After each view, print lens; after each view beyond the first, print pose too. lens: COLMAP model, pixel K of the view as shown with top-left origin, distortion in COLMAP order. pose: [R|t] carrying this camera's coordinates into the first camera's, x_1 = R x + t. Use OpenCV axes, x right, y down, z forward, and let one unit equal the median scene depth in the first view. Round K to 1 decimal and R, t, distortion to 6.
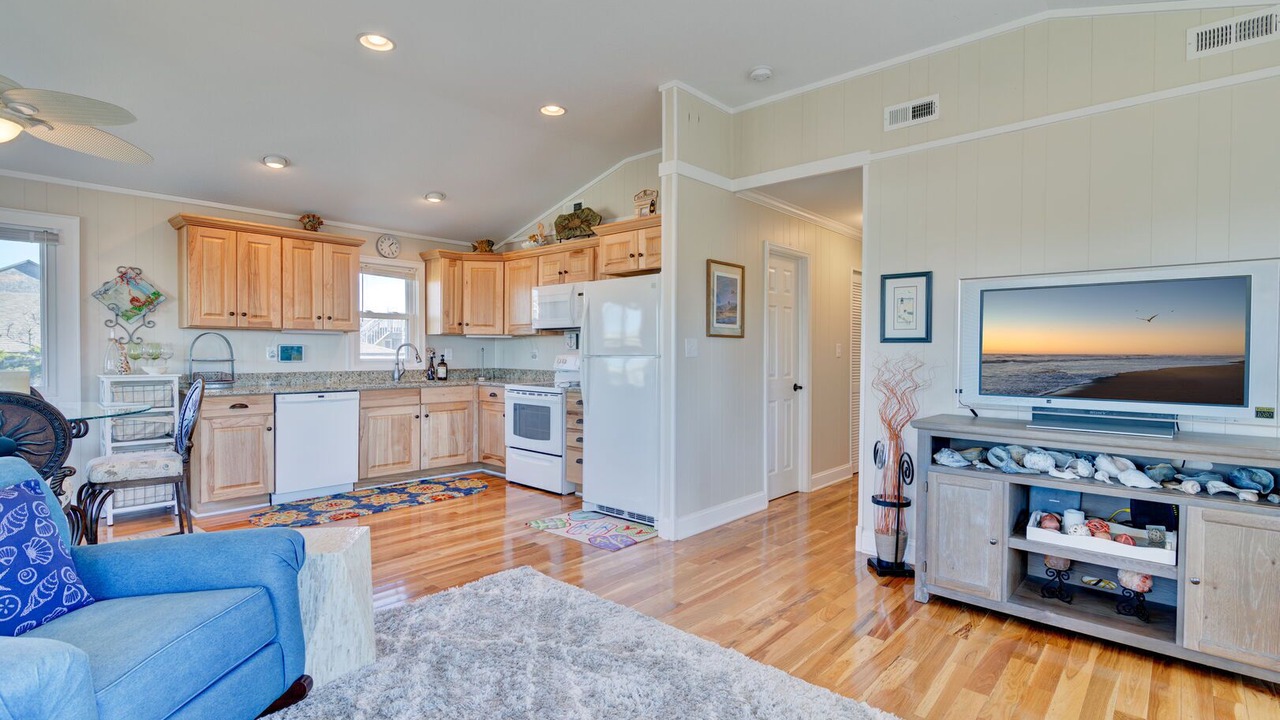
lens RADIAL K [[636.3, 0, 698.7], [0, 636.3, 363.6], [0, 0, 1]] dist [-0.000173, -0.000643]
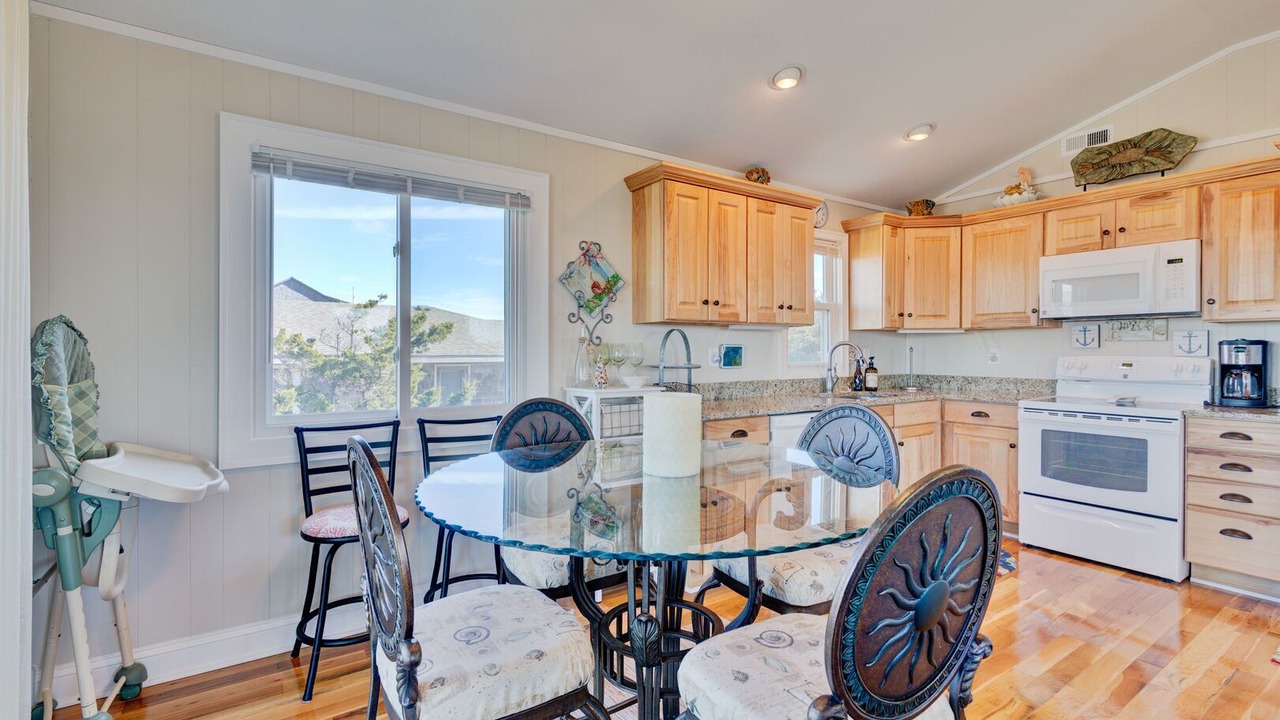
lens RADIAL K [[587.4, 0, 605.9], [0, 587.4, 359.2], [0, 0, 1]] dist [0.000165, 0.000250]
pose [[0.964198, -0.003094, -0.265166, -0.582393], [0.002028, 0.999989, -0.004292, -0.009835], [0.265176, 0.003601, 0.964193, 0.287935]]
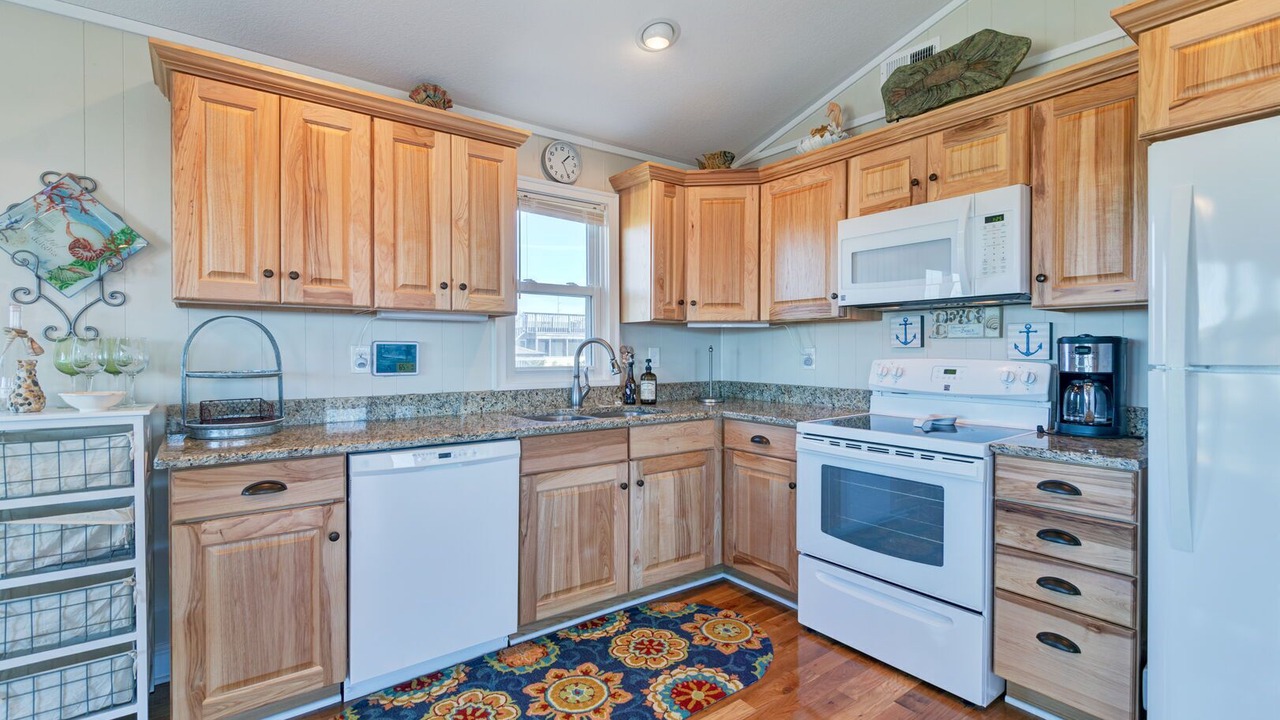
lens RADIAL K [[558.1, 0, 640.0], [0, 558.1, 360.0], [0, 0, 1]] dist [-0.000523, -0.000204]
pose [[0.973551, -0.000356, -0.228471, -0.334463], [0.000027, 0.999999, -0.001443, -0.013690], [0.228471, 0.001399, 0.973550, 0.586670]]
